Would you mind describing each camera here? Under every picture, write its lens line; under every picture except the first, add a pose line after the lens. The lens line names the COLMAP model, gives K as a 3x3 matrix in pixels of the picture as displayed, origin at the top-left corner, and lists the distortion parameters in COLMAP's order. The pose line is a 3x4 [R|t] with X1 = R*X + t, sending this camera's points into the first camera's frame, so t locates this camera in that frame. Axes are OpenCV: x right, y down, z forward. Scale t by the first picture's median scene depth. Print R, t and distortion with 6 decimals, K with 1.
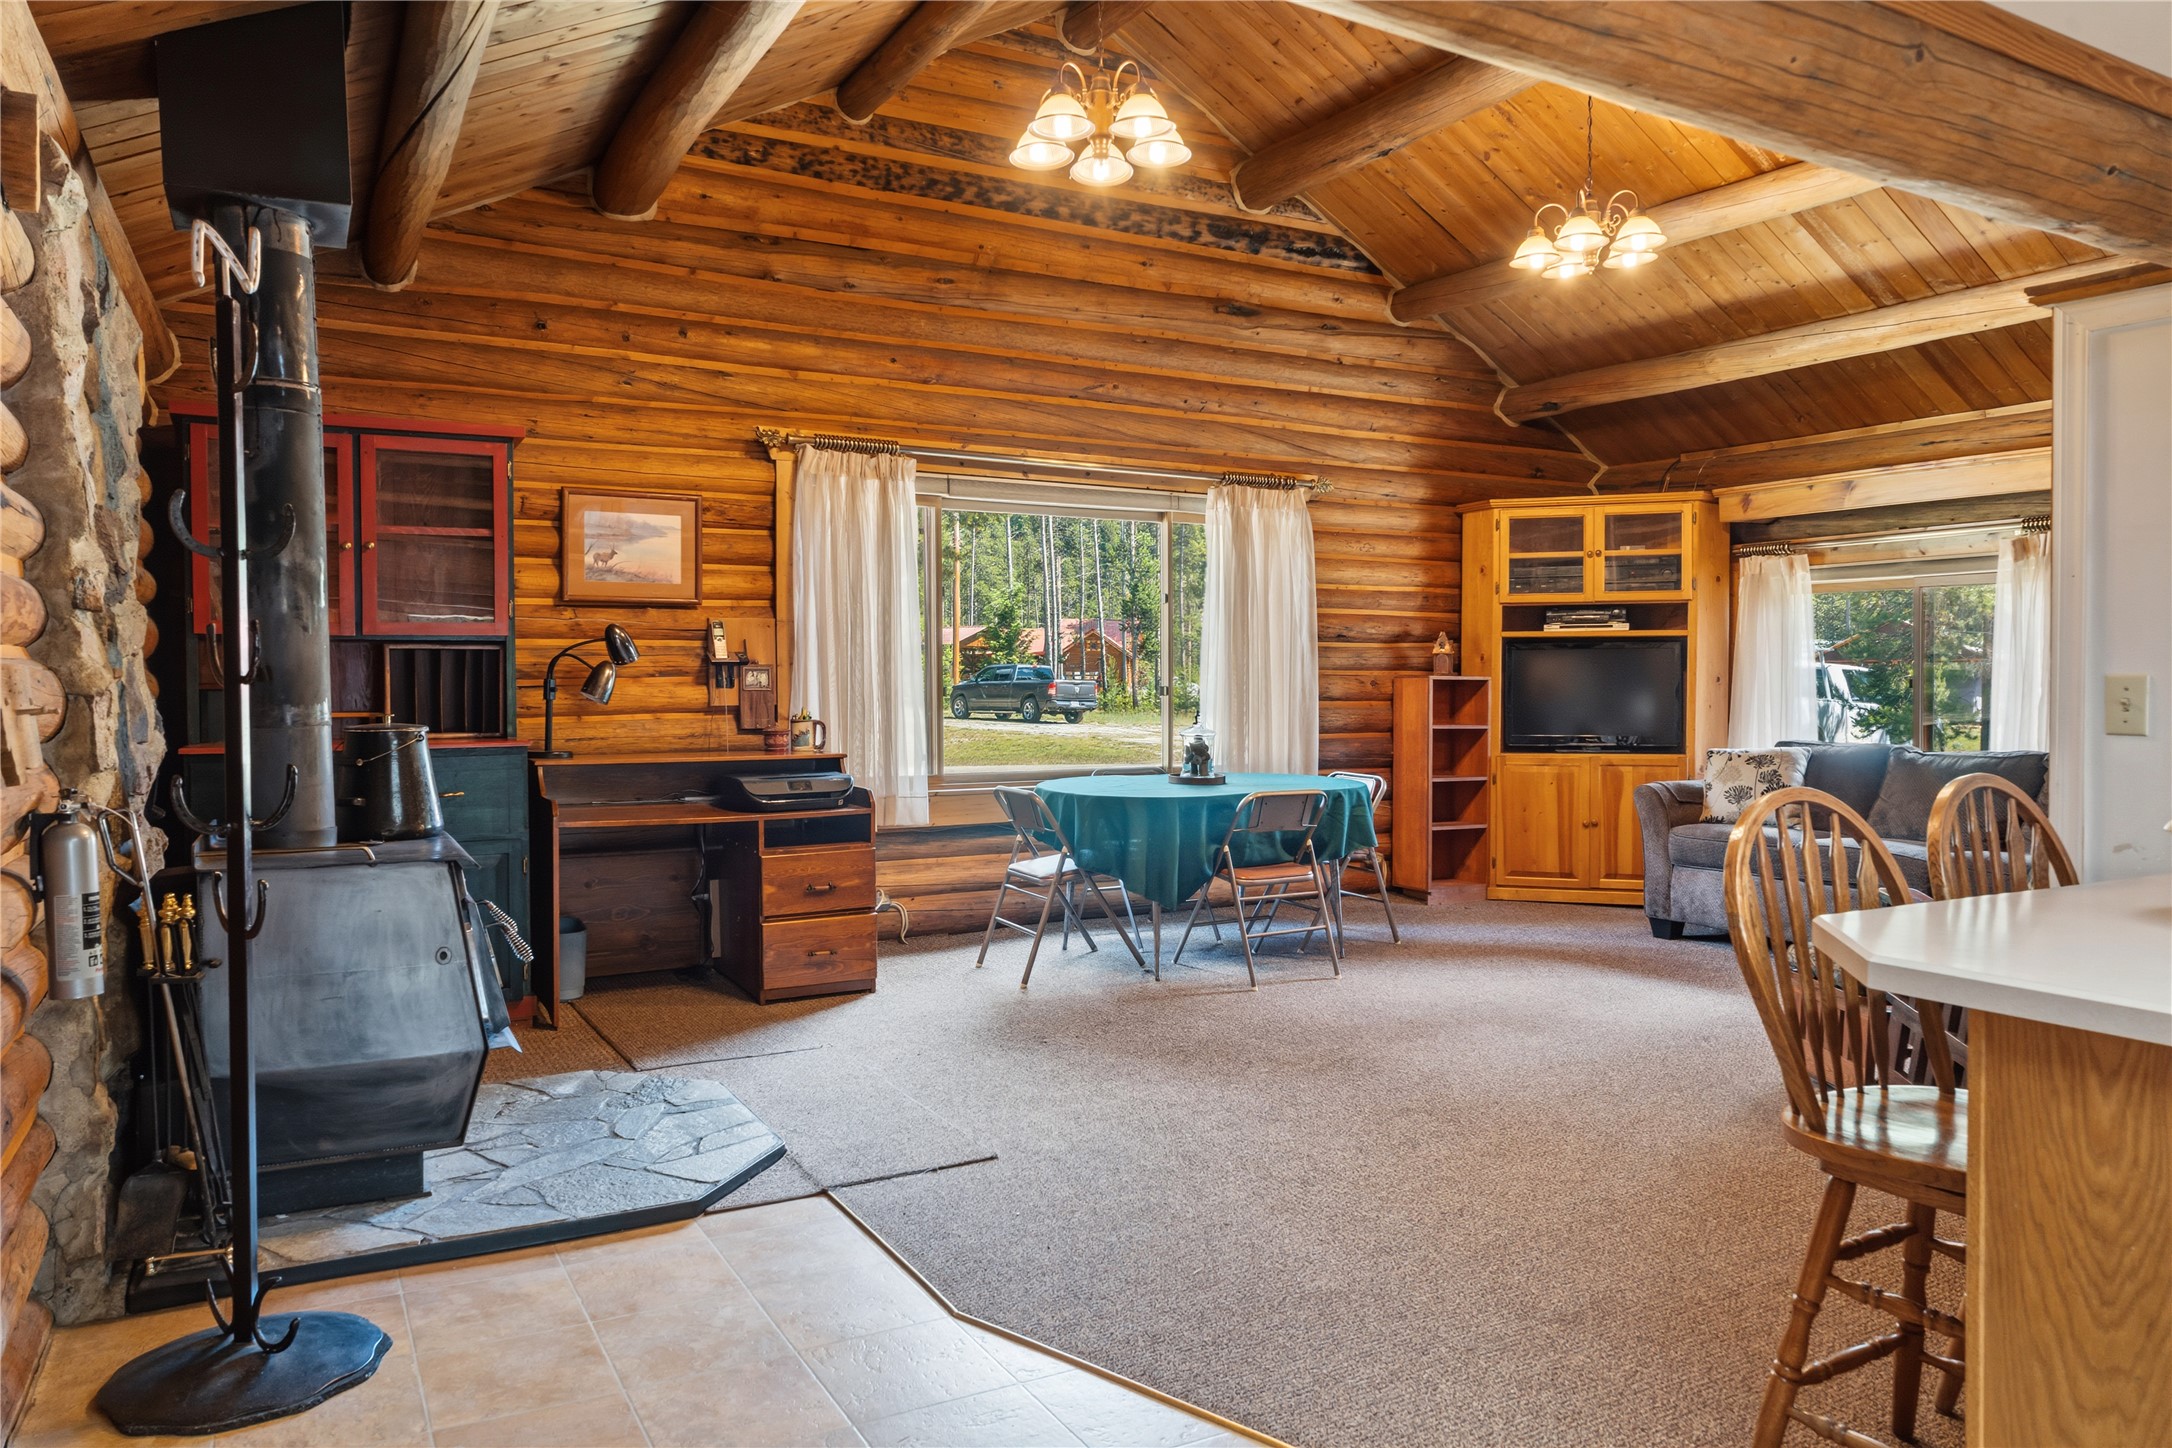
lens RADIAL K [[1385.3, 0, 1090.7], [0, 1385.3, 723.6], [0, 0, 1]] dist [-0.003896, -0.000333]
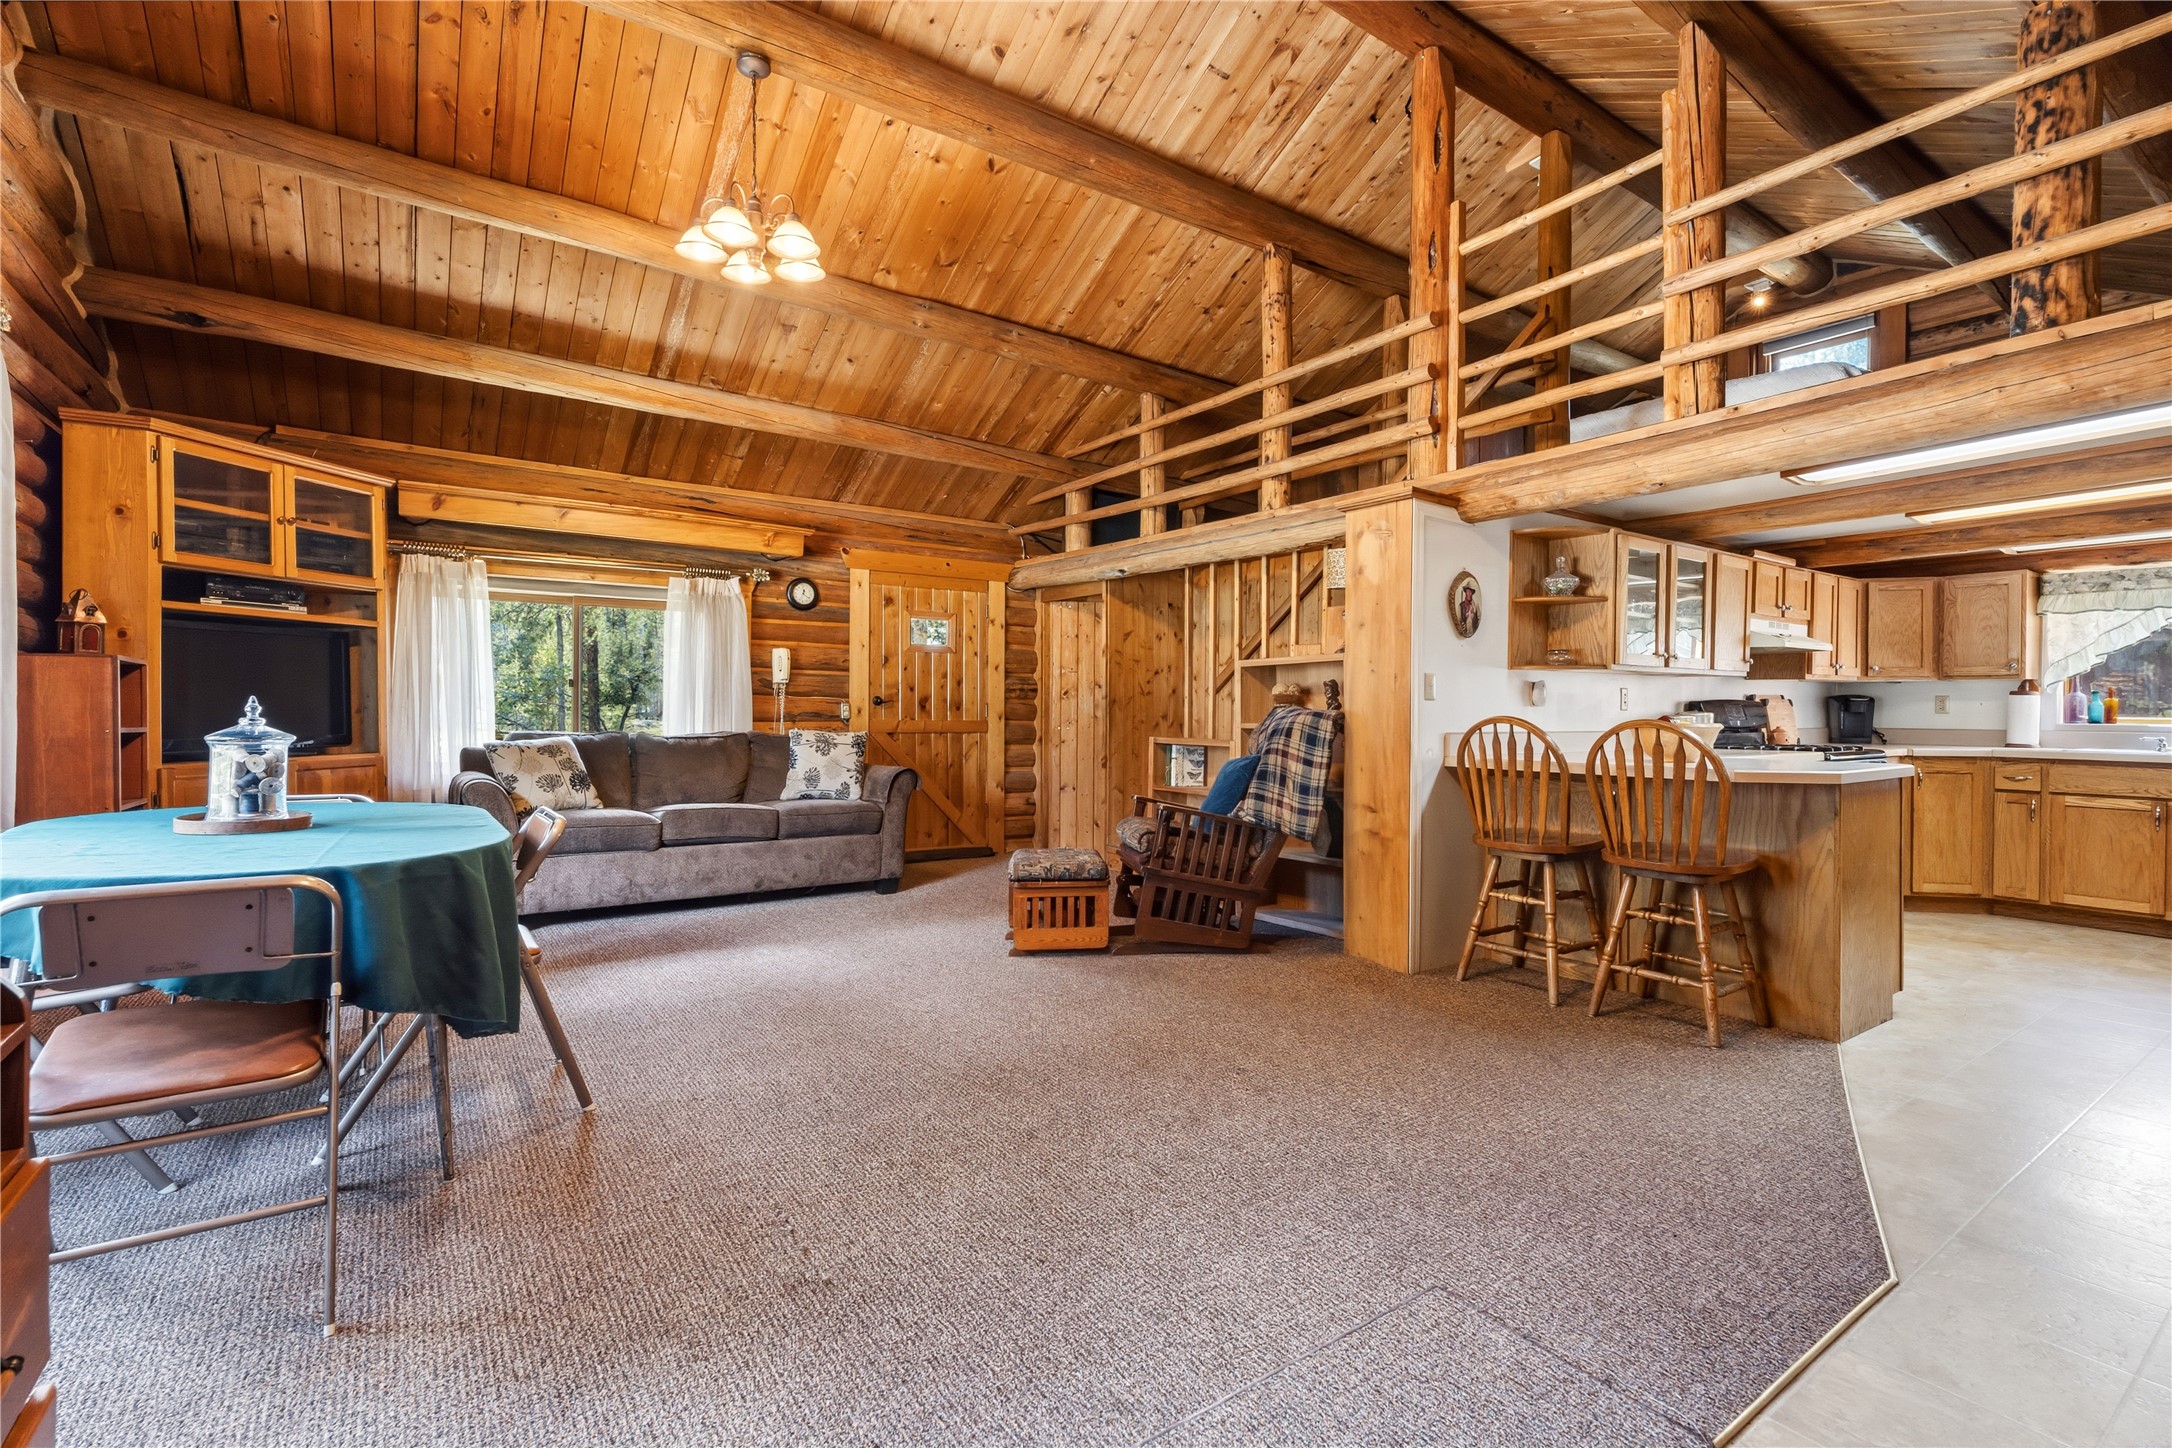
lens RADIAL K [[950.7, 0, 1071.7], [0, 950.7, 712.5], [0, 0, 1]] dist [-0.008127, 0.000051]
pose [[-0.091212, -0.008565, 0.995795, -0.255269], [0.021171, 0.999720, 0.010538, -0.001587], [-0.995606, 0.022043, -0.091005, 0.576610]]
